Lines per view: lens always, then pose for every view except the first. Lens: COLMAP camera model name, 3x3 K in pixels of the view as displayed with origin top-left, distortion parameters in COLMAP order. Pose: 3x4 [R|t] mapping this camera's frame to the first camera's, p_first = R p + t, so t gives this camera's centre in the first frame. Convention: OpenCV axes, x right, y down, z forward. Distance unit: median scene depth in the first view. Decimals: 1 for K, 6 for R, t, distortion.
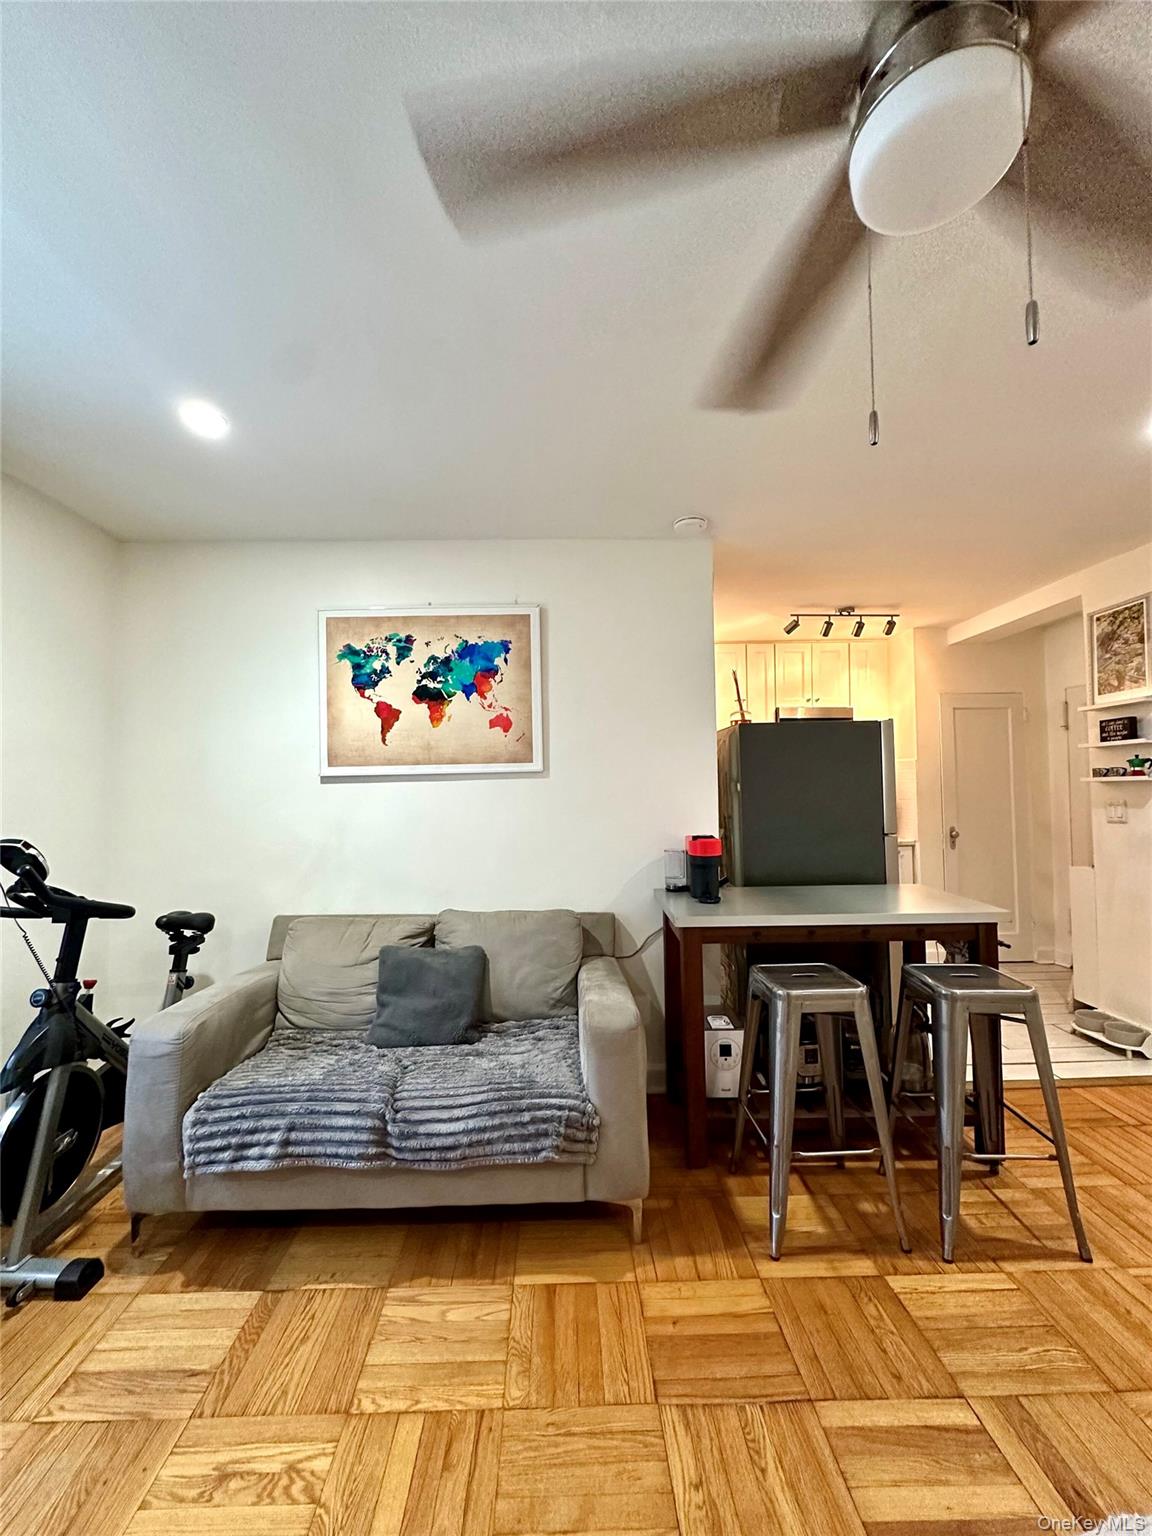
lens RADIAL K [[613.2, 0, 576.1], [0, 613.2, 766.2], [0, 0, 1]] dist [-0.004178, 0.000401]
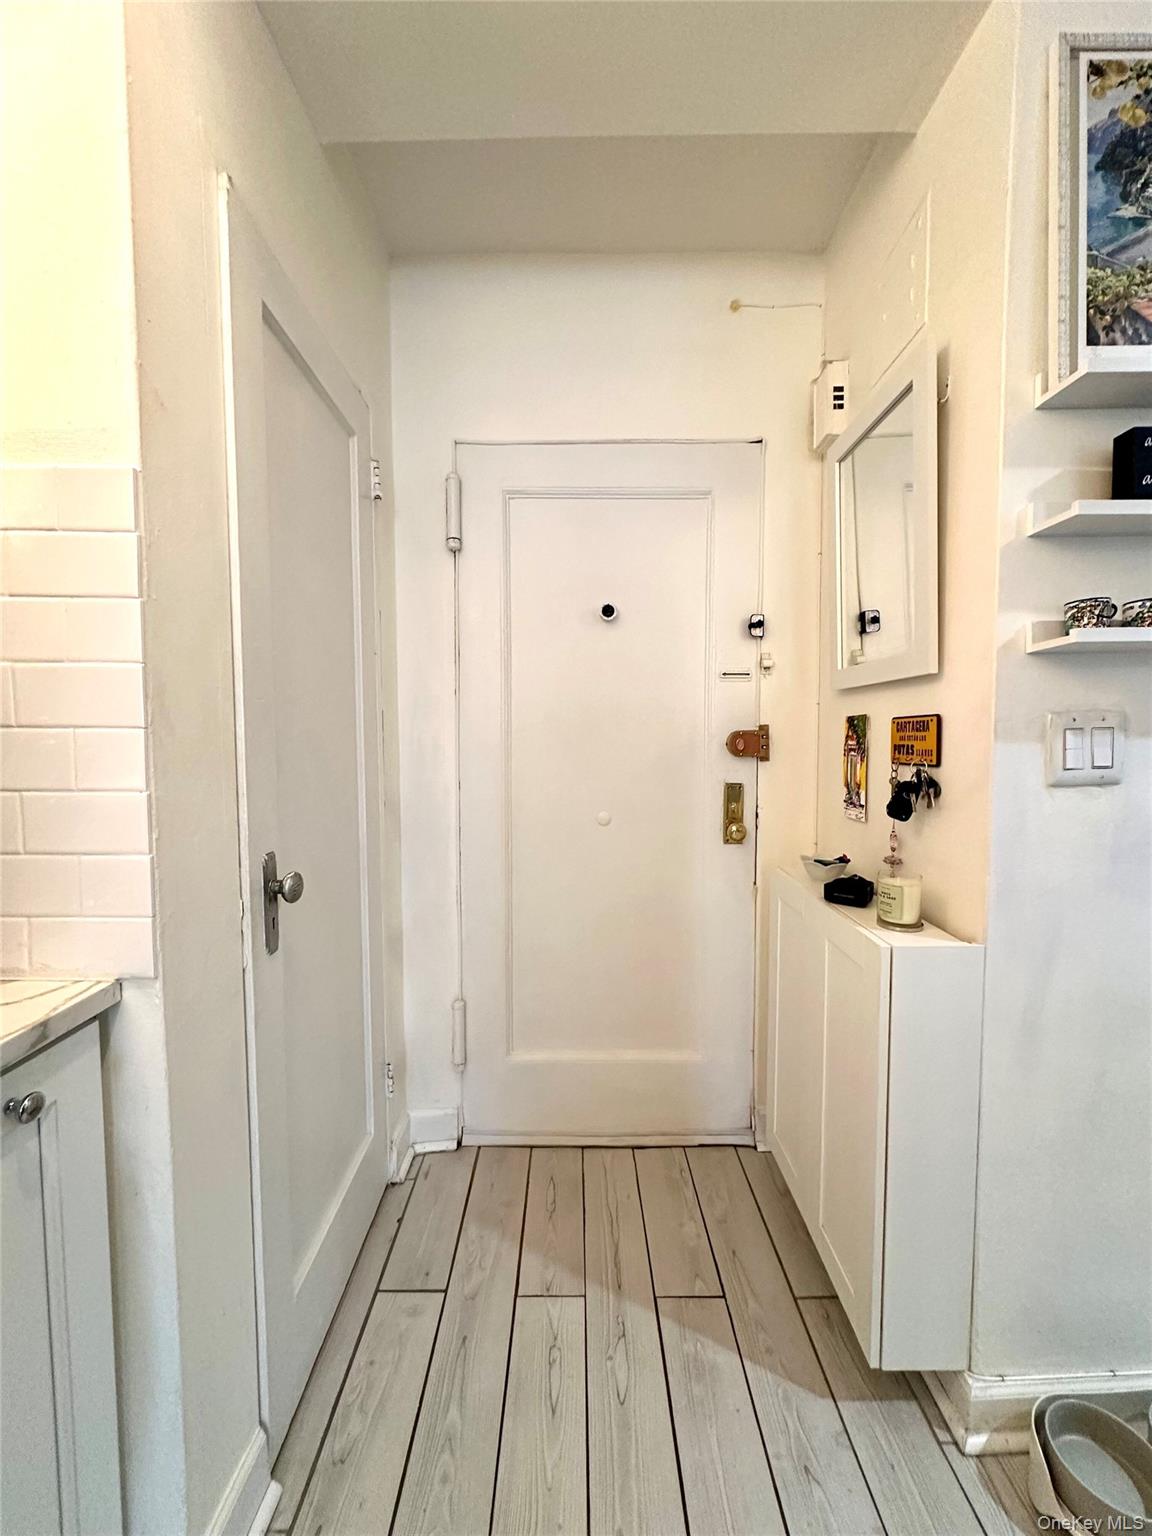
lens RADIAL K [[613.2, 0, 576.1], [0, 613.2, 766.2], [0, 0, 1]] dist [-0.004178, 0.000401]
pose [[0.021497, -0.043388, 0.998827, 0.555142], [-0.030181, 0.998574, 0.044027, 0.075348], [-0.999313, -0.031092, 0.020156, 1.226979]]
